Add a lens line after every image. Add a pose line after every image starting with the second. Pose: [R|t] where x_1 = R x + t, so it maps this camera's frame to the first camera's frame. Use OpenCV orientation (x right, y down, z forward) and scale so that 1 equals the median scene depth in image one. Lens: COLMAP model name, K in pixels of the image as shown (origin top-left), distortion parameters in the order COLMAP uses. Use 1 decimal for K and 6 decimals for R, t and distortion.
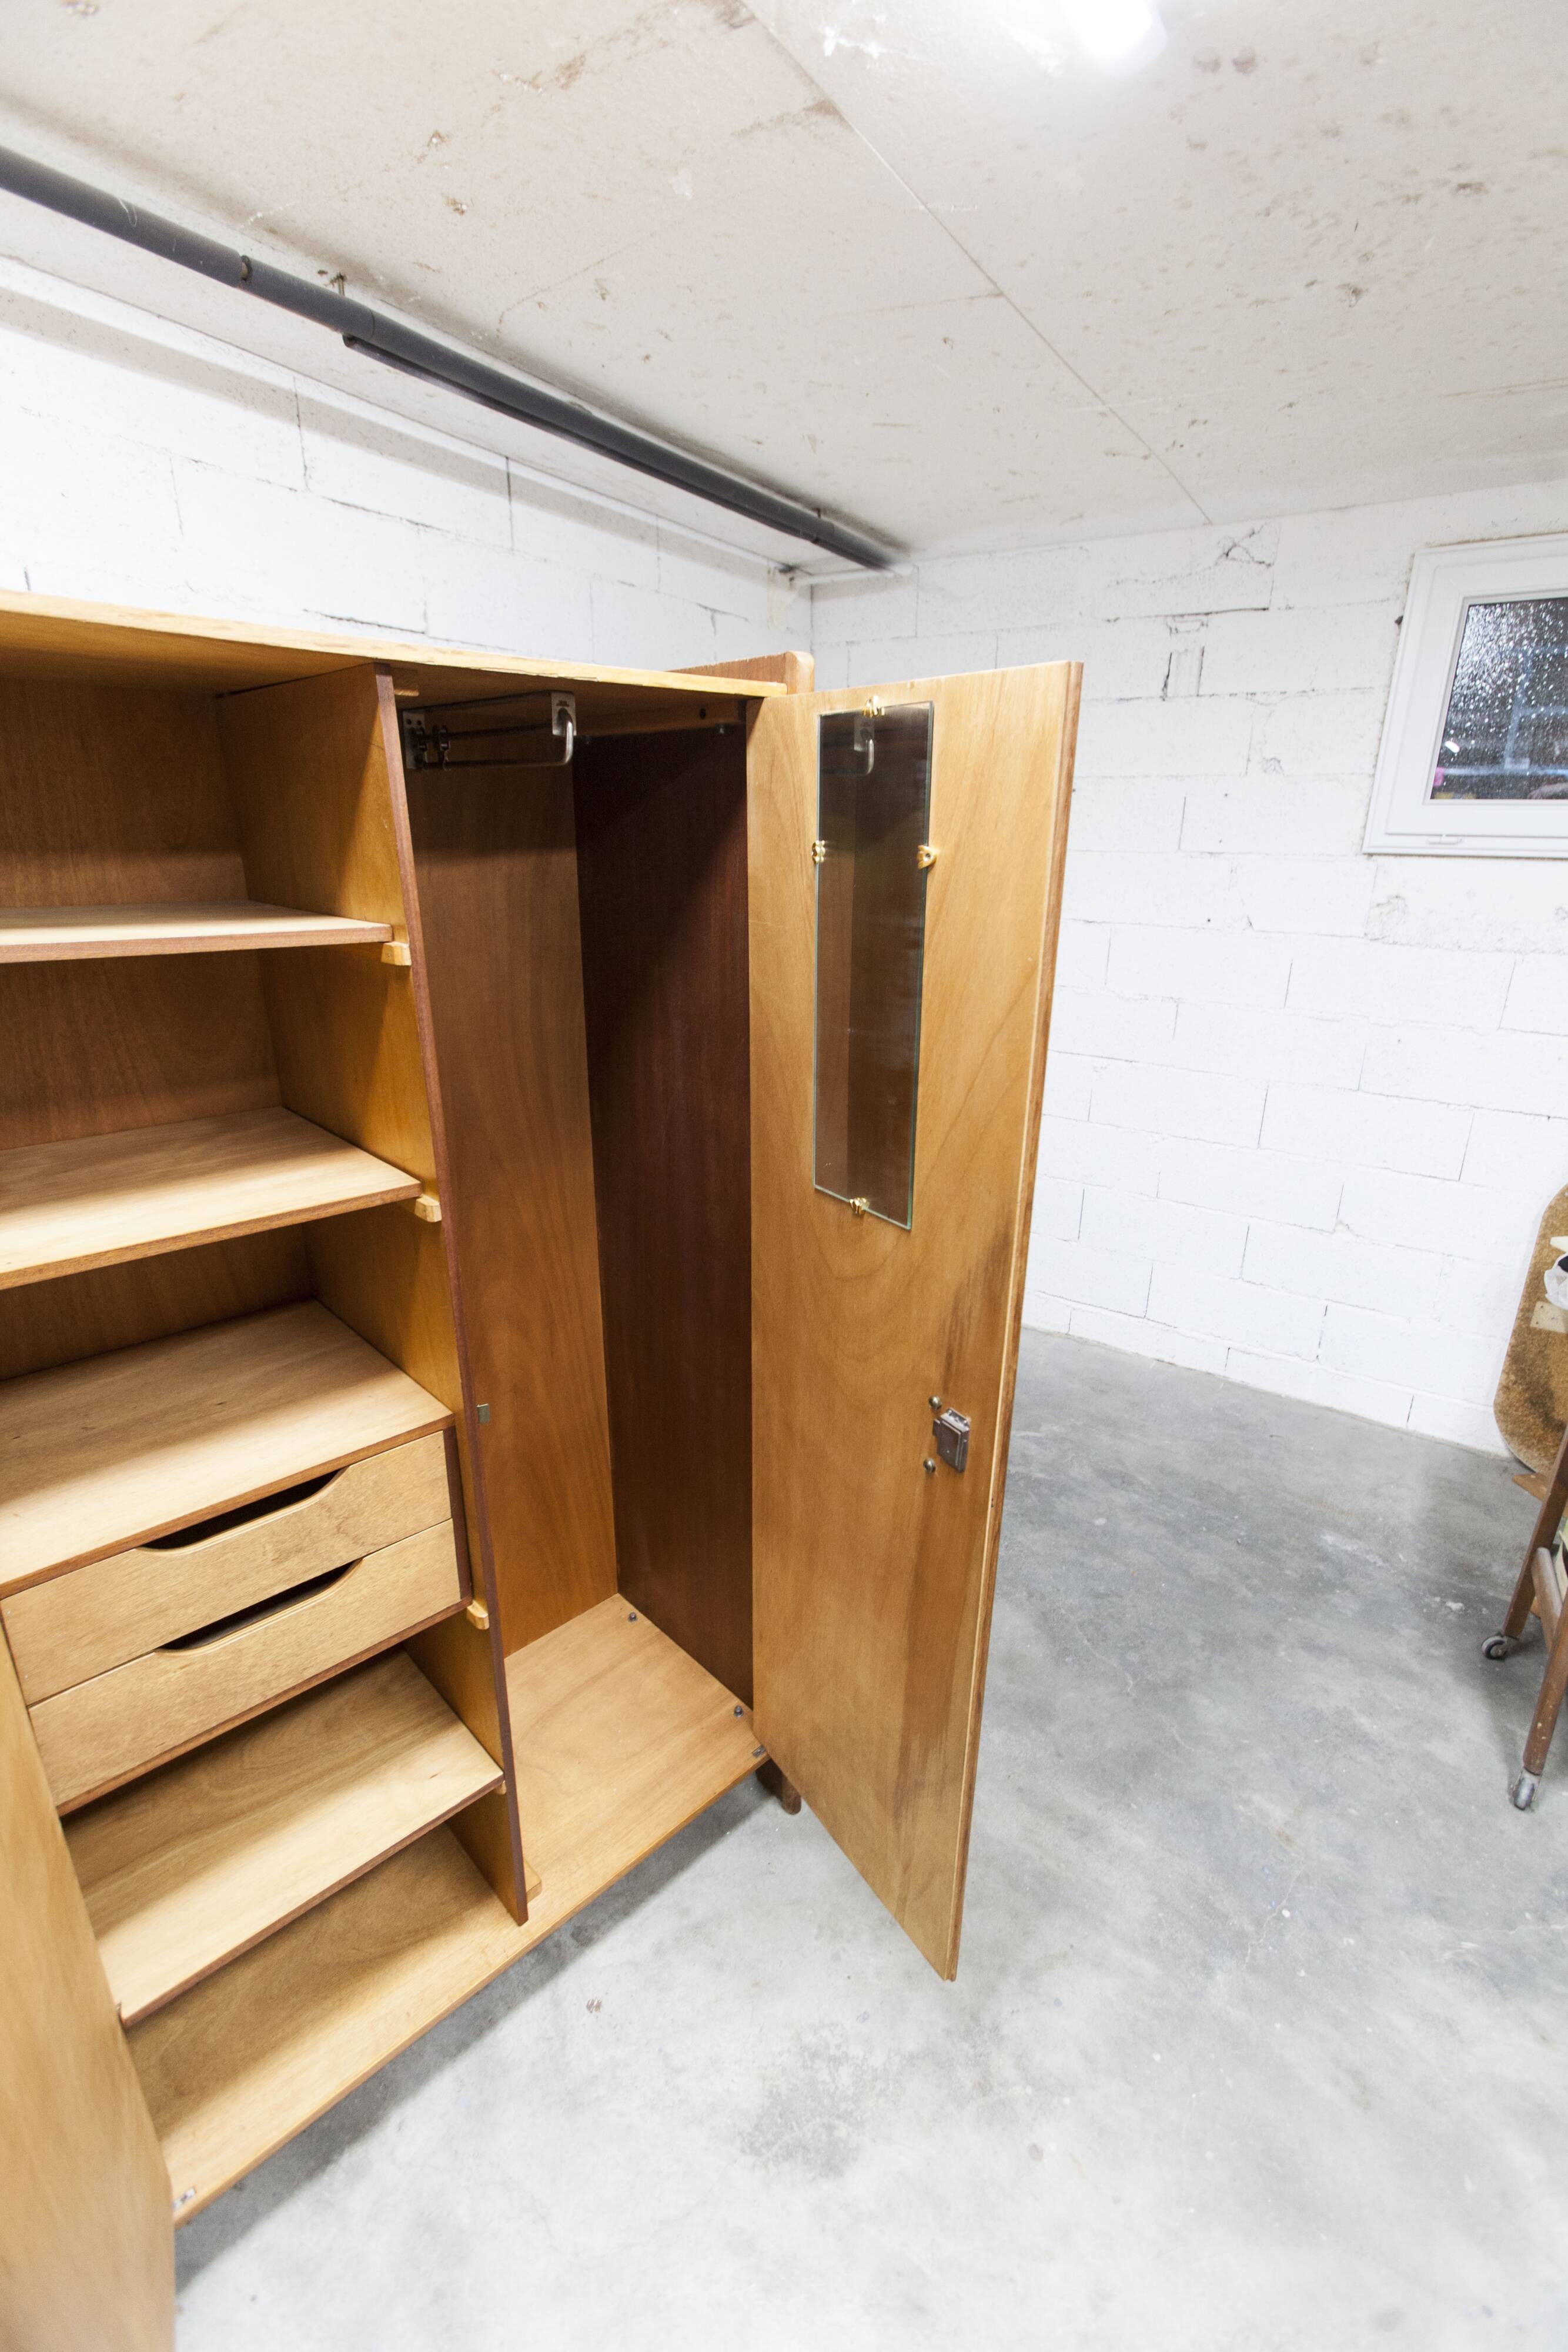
lens RADIAL K [[1051.9, 0, 796.1], [0, 1051.9, 1179.1], [0, 0, 1]] dist [-0.016079, 0.013690]
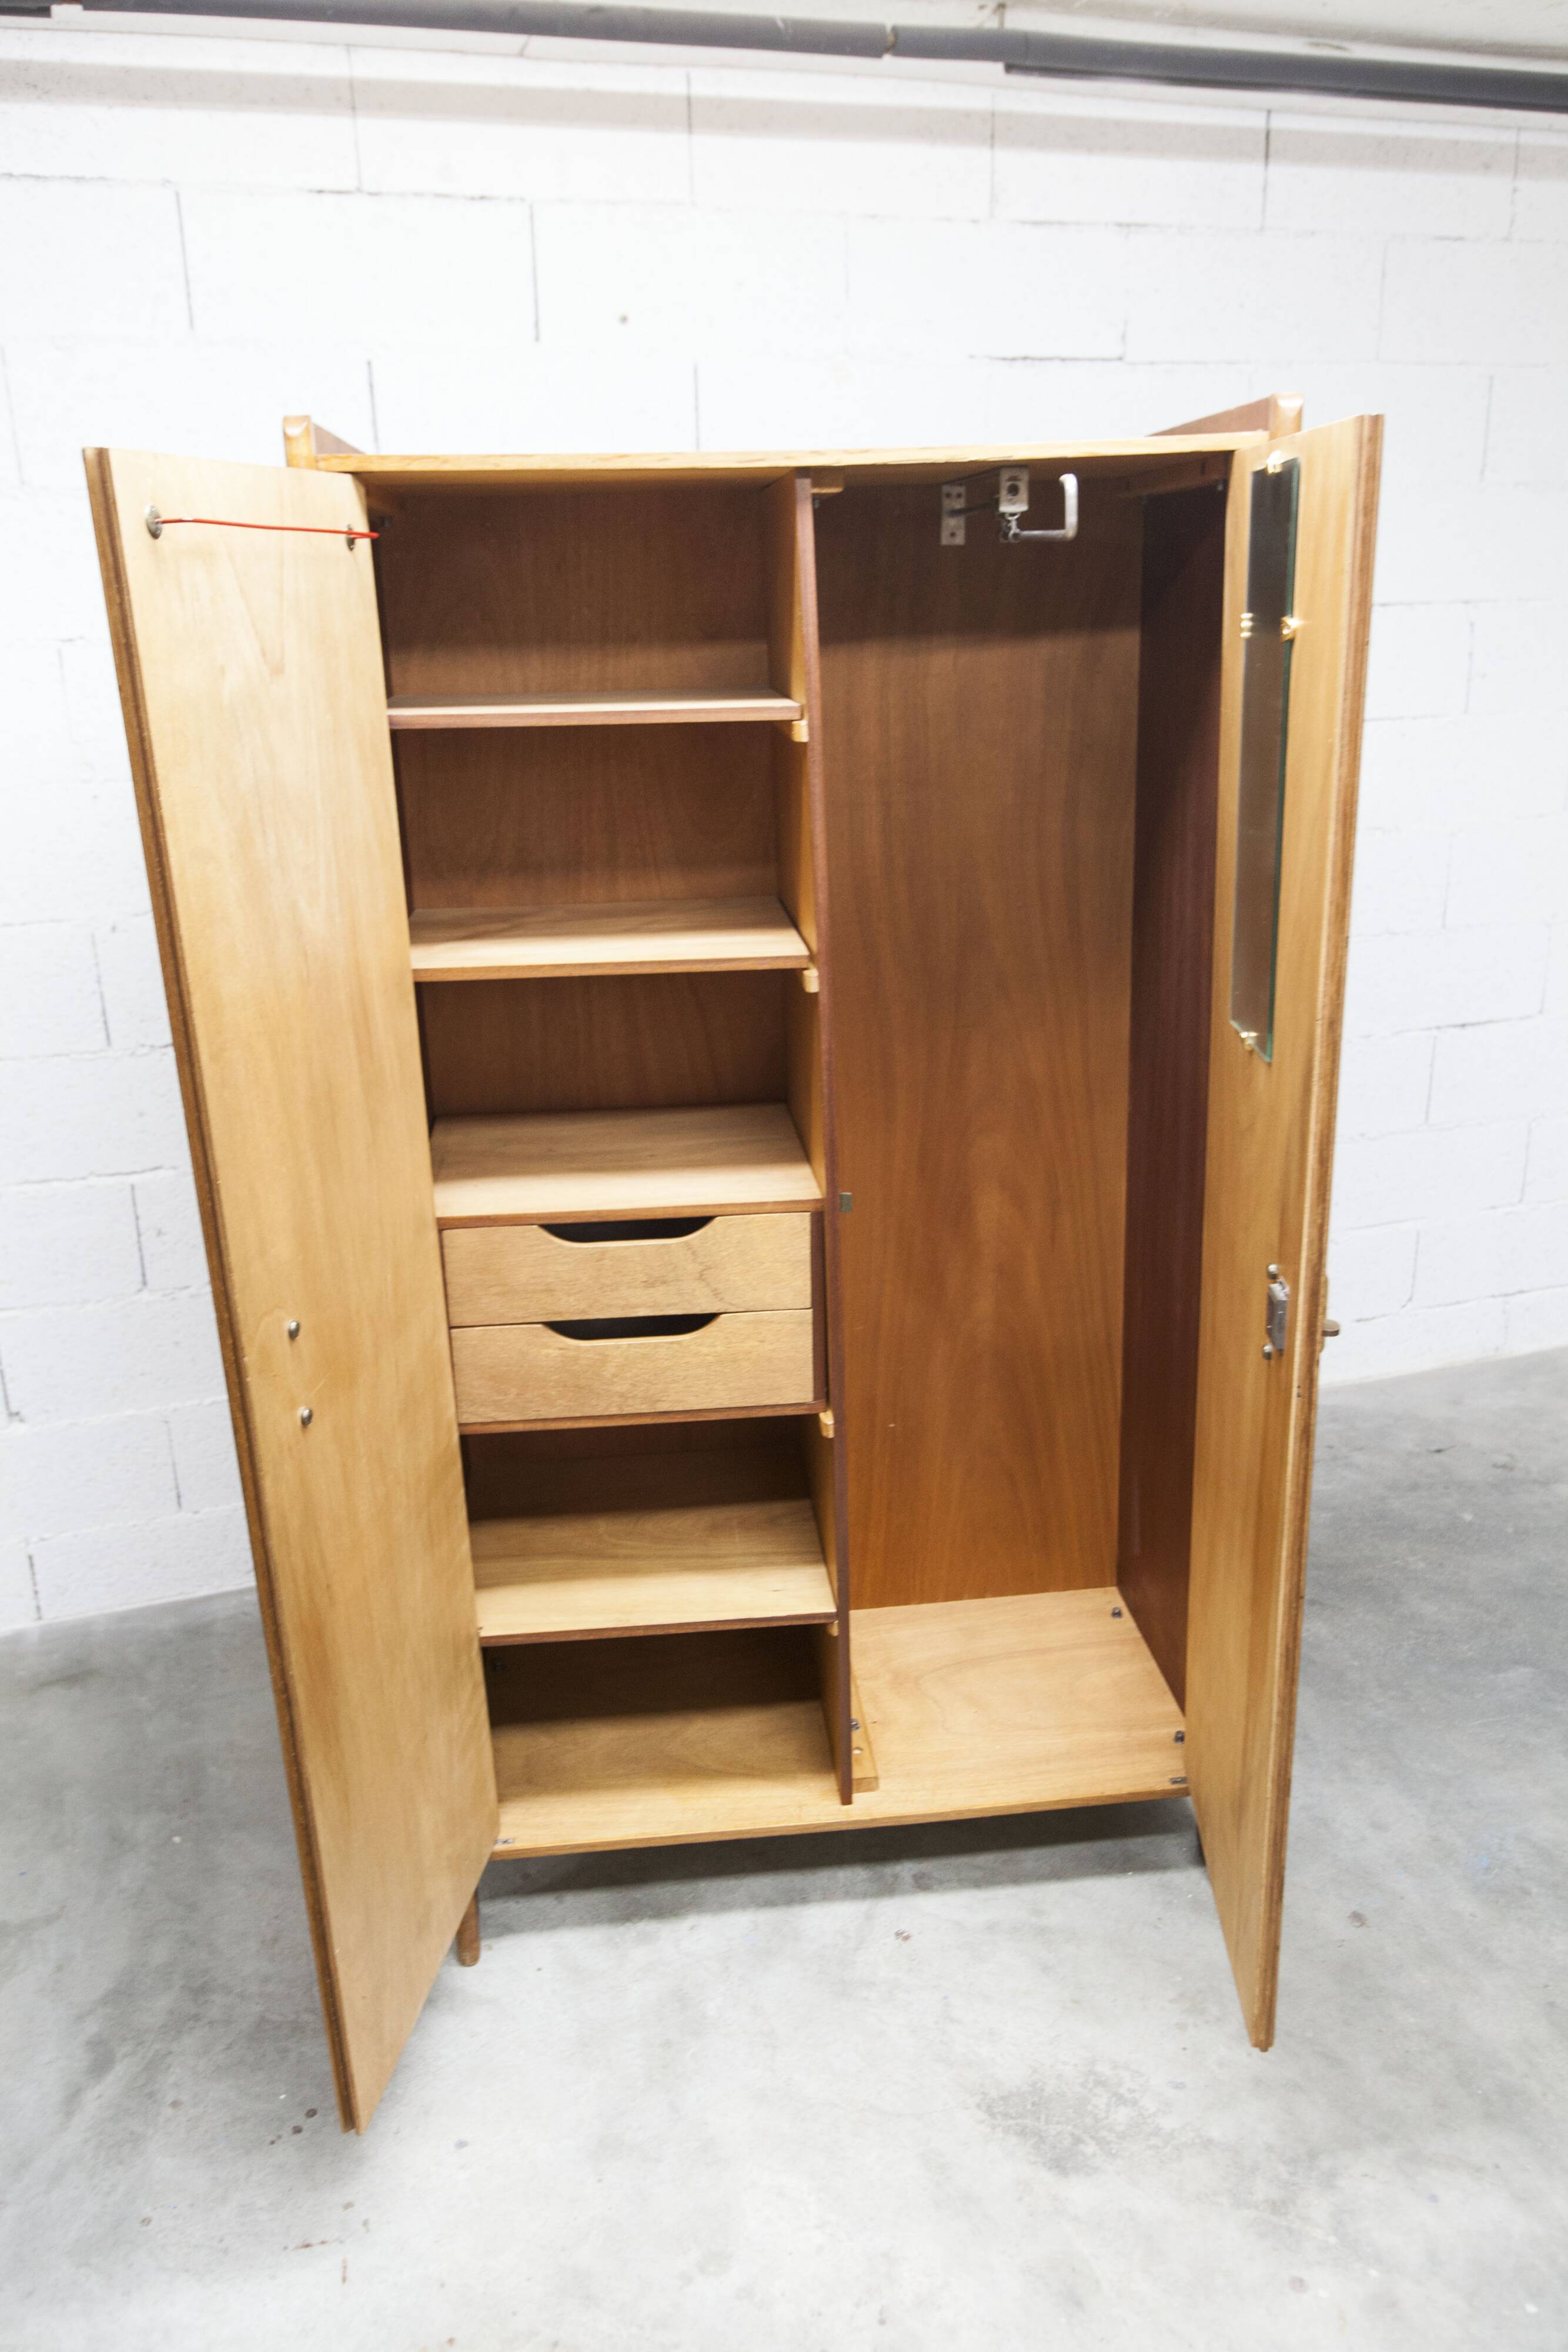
lens RADIAL K [[1811.8, 0, 789.6], [0, 1811.8, 1172.0], [0, 0, 1]] dist [0.011798, -0.005384]
pose [[0.785215, 0.155213, -0.599455, 0.523778], [-0.162837, 0.985761, 0.041940, 0.102033], [0.597429, 0.064682, 0.799309, -0.305831]]
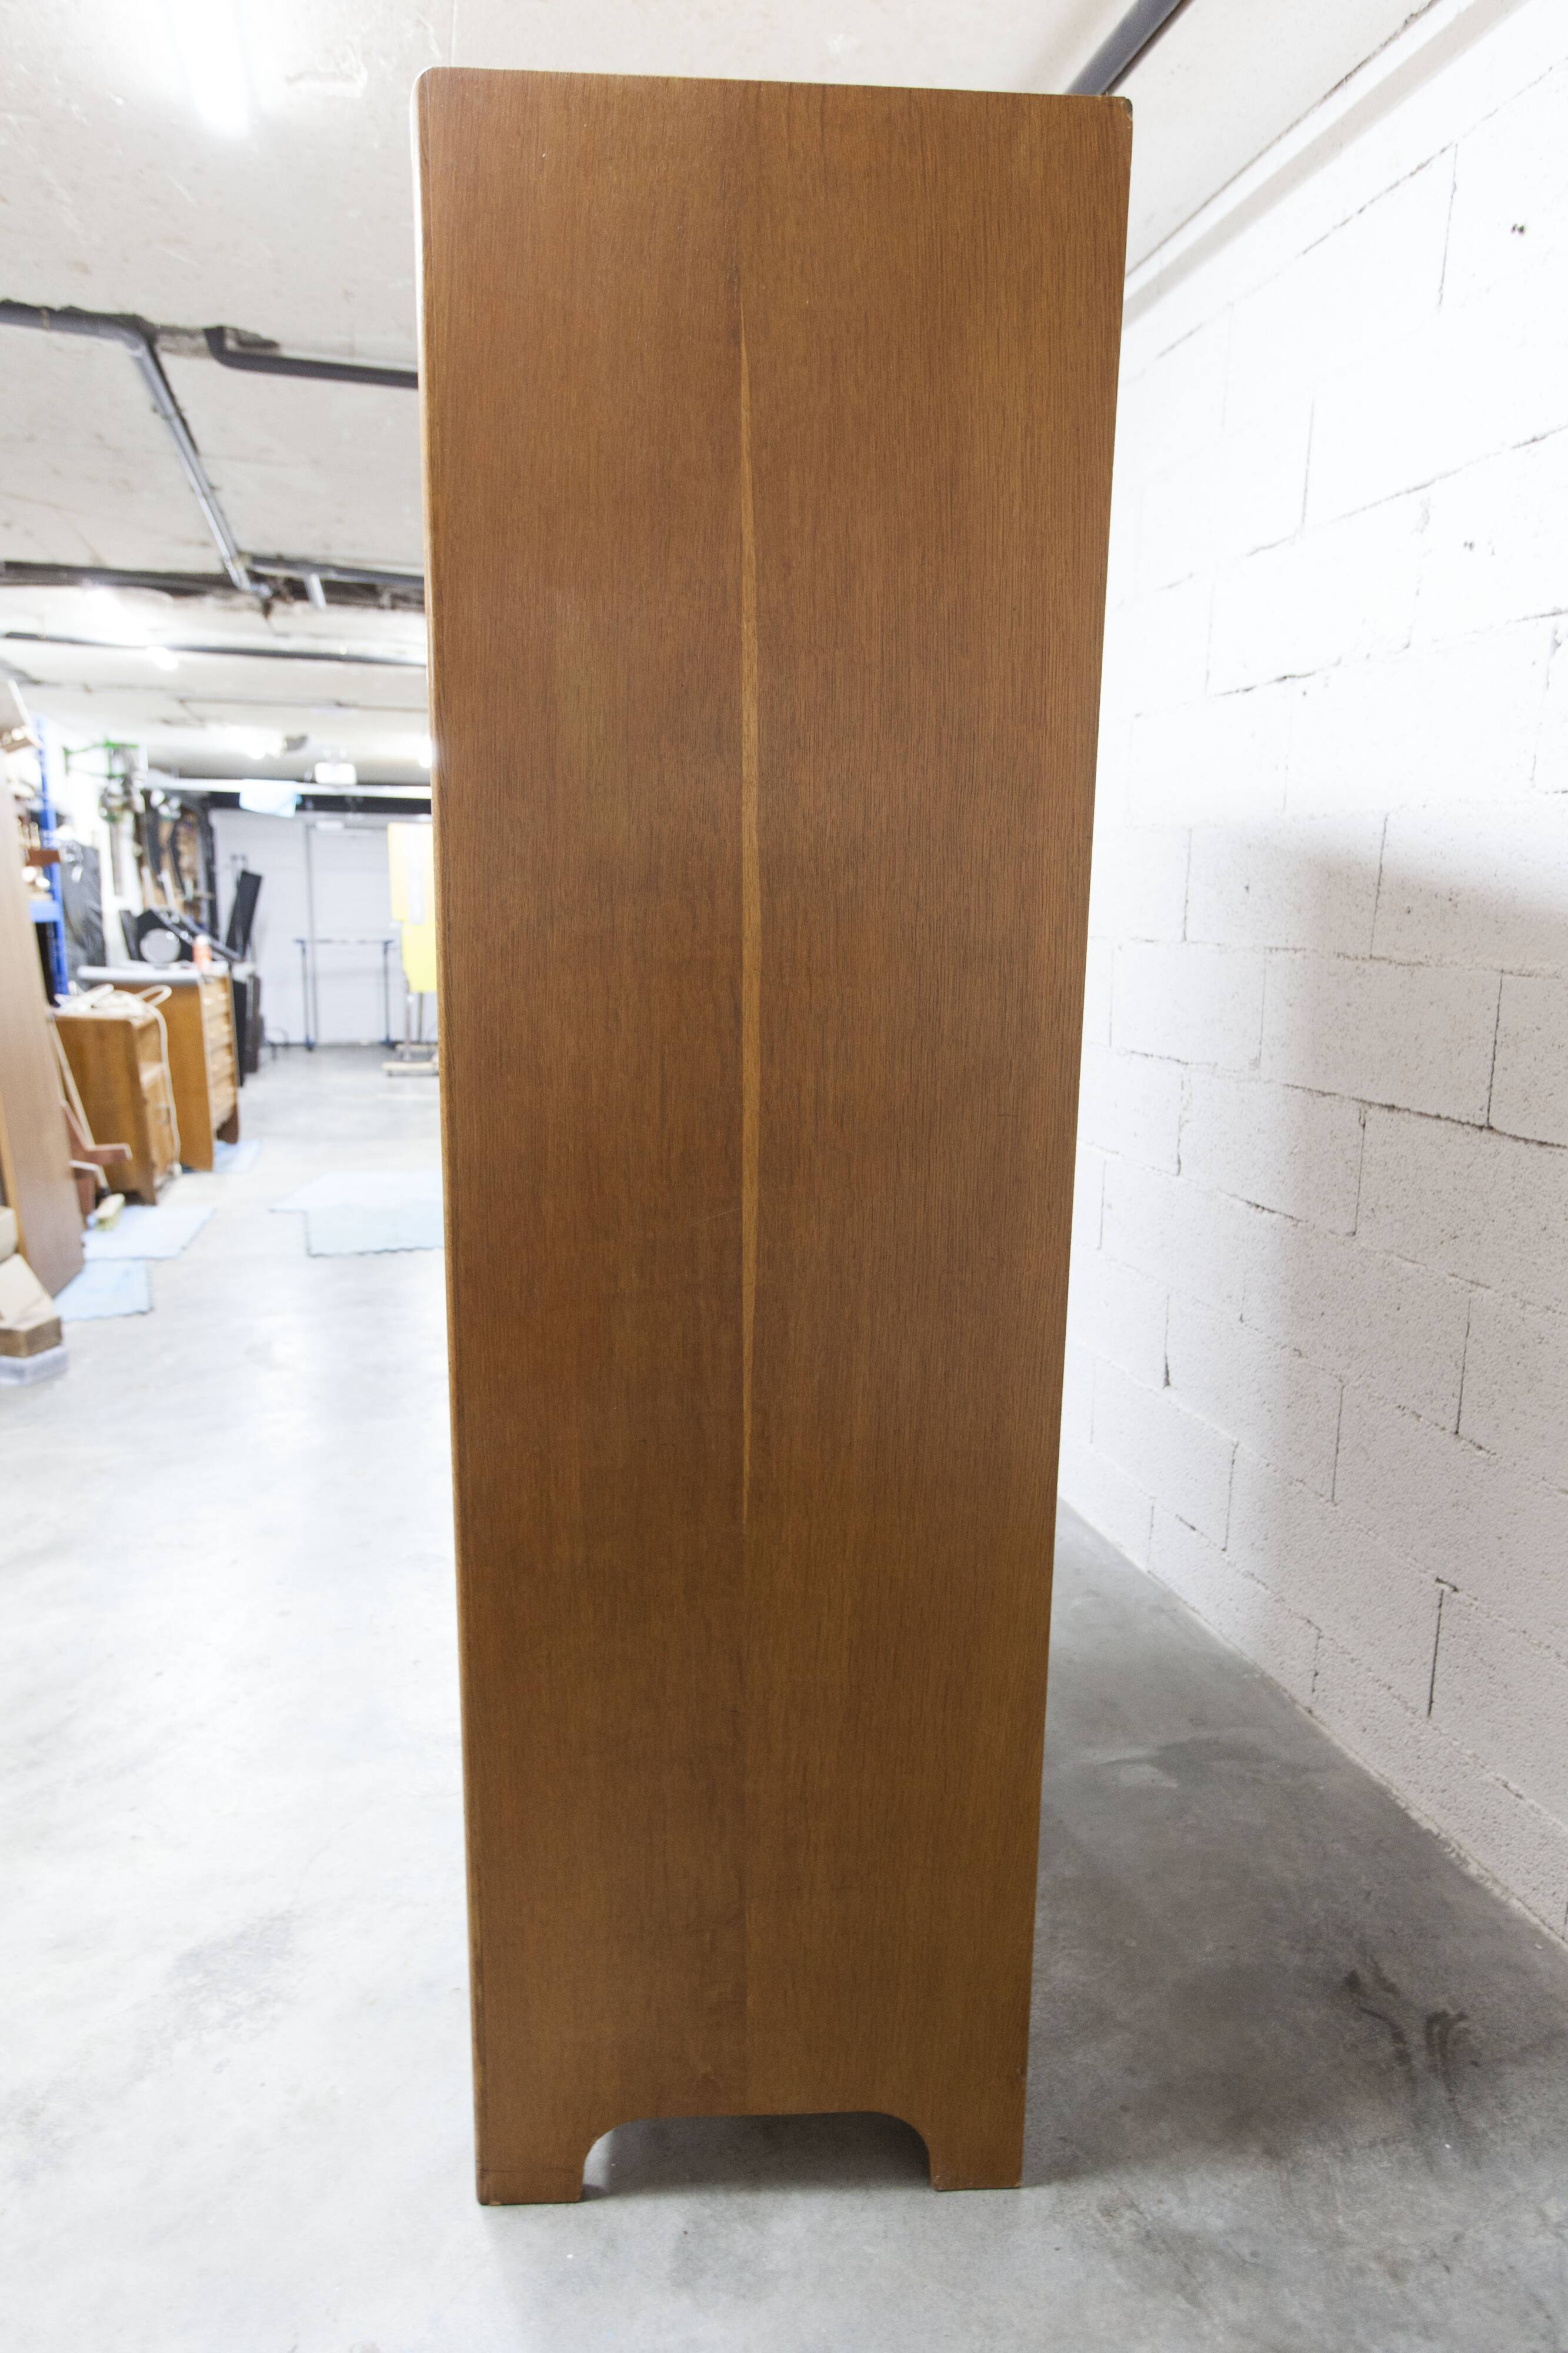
lens RADIAL K [[1364.4, 0, 800.4], [0, 1364.4, 1180.1], [0, 0, 1]] dist [0.005488, -0.001563]
pose [[-0.656626, 0.118206, -0.744896, 0.420465], [-0.268708, 0.886169, 0.377491, -0.221845], [0.704726, 0.448030, -0.550118, 1.462535]]
